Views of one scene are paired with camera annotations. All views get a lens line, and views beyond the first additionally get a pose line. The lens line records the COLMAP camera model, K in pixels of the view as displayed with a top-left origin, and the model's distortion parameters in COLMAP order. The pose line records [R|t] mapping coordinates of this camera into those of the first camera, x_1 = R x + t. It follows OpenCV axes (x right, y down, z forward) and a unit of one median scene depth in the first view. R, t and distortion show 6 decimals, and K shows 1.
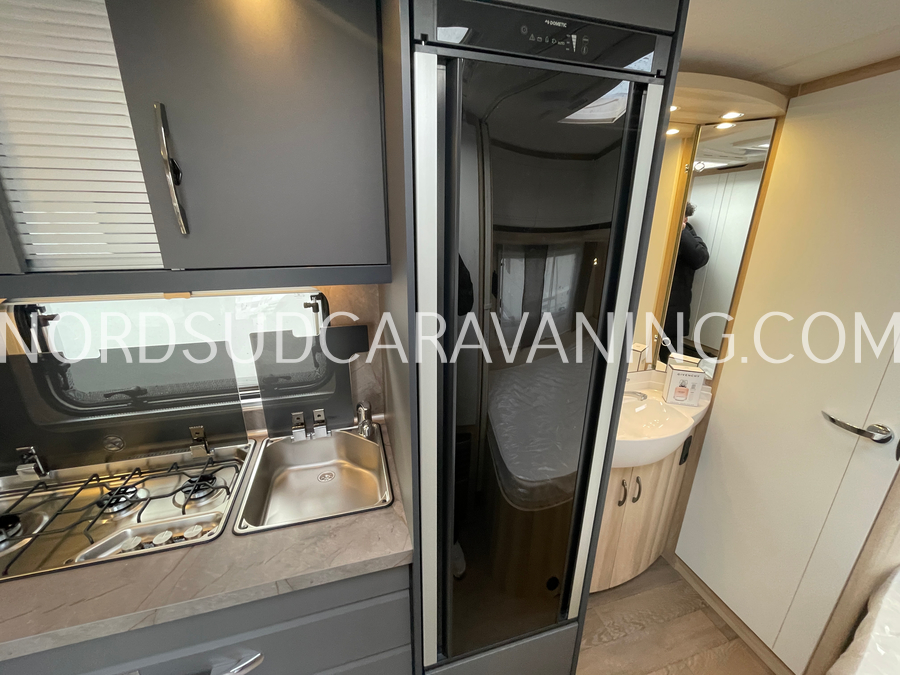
lens RADIAL K [[361.9, 0, 449.9], [0, 361.9, 333.2], [0, 0, 1]] dist [-0.002208, -0.000800]
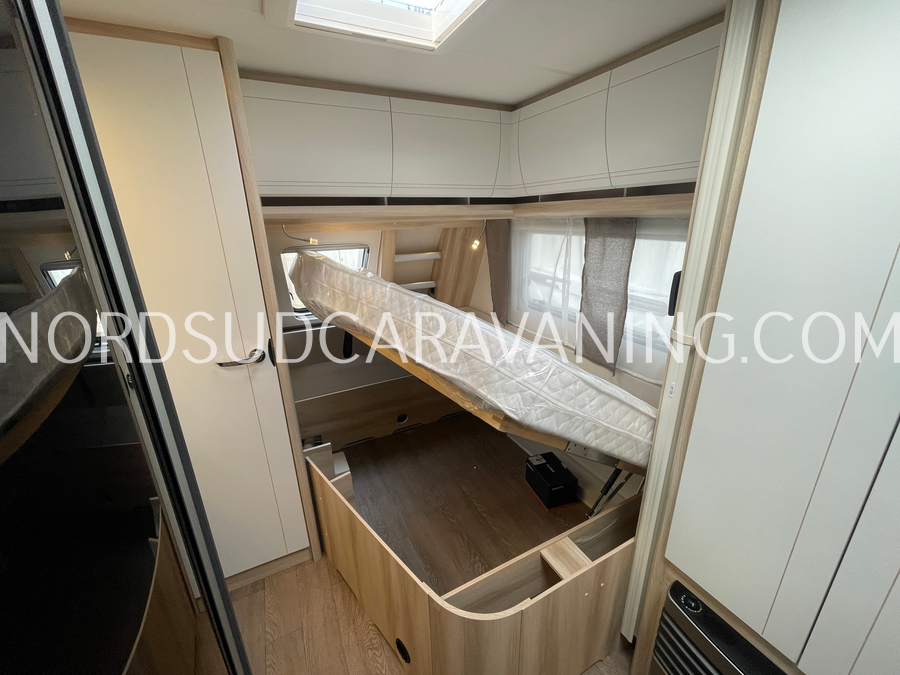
lens RADIAL K [[361.9, 0, 449.9], [0, 361.9, 333.2], [0, 0, 1]] dist [-0.002208, -0.000800]
pose [[-0.187321, -0.310522, 0.931926, -0.129120], [0.313824, 0.880083, 0.356327, -0.037583], [-0.930820, 0.359209, -0.067409, 0.391918]]
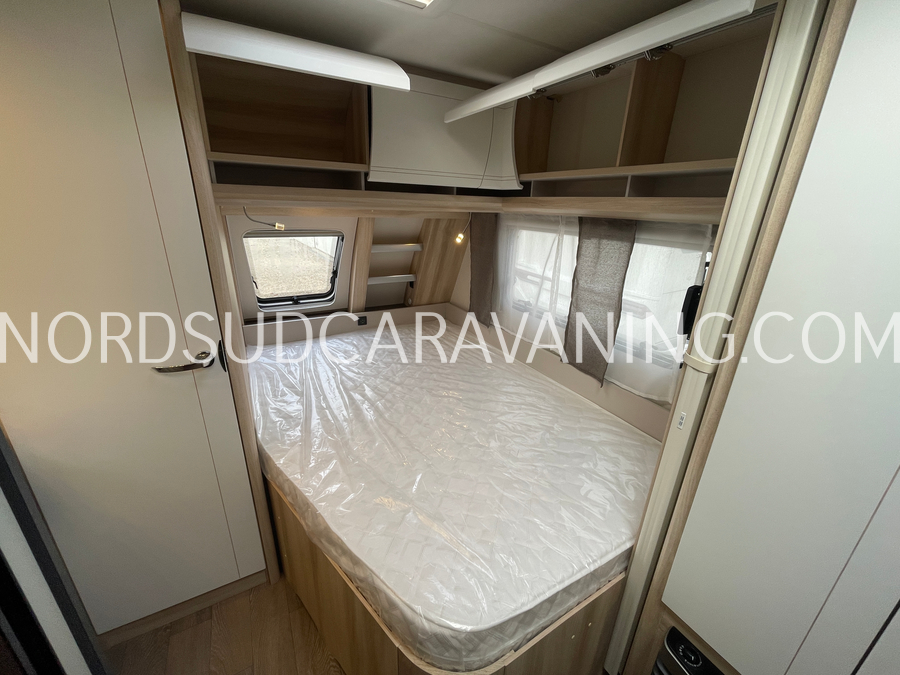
lens RADIAL K [[361.9, 0, 449.9], [0, 361.9, 333.2], [0, 0, 1]] dist [-0.002208, -0.000800]
pose [[-0.236926, -0.343296, 0.908853, 0.024054], [0.258339, 0.879547, 0.399572, -0.039662], [-0.936551, 0.329461, -0.119701, 0.379002]]
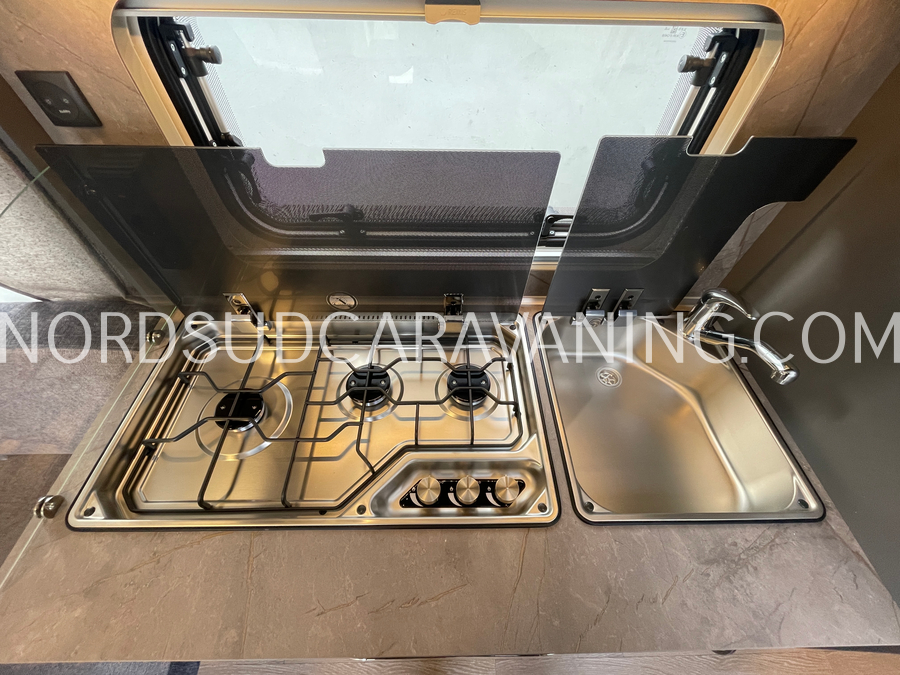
lens RADIAL K [[360.7, 0, 450.1], [0, 360.7, 333.8], [0, 0, 1]] dist [-0.003445, -0.000792]
pose [[0.965009, 0.207783, -0.159953, -0.586356], [-0.085226, 0.825413, 0.558059, -0.028957], [0.247982, -0.524899, 0.814239, 0.451486]]
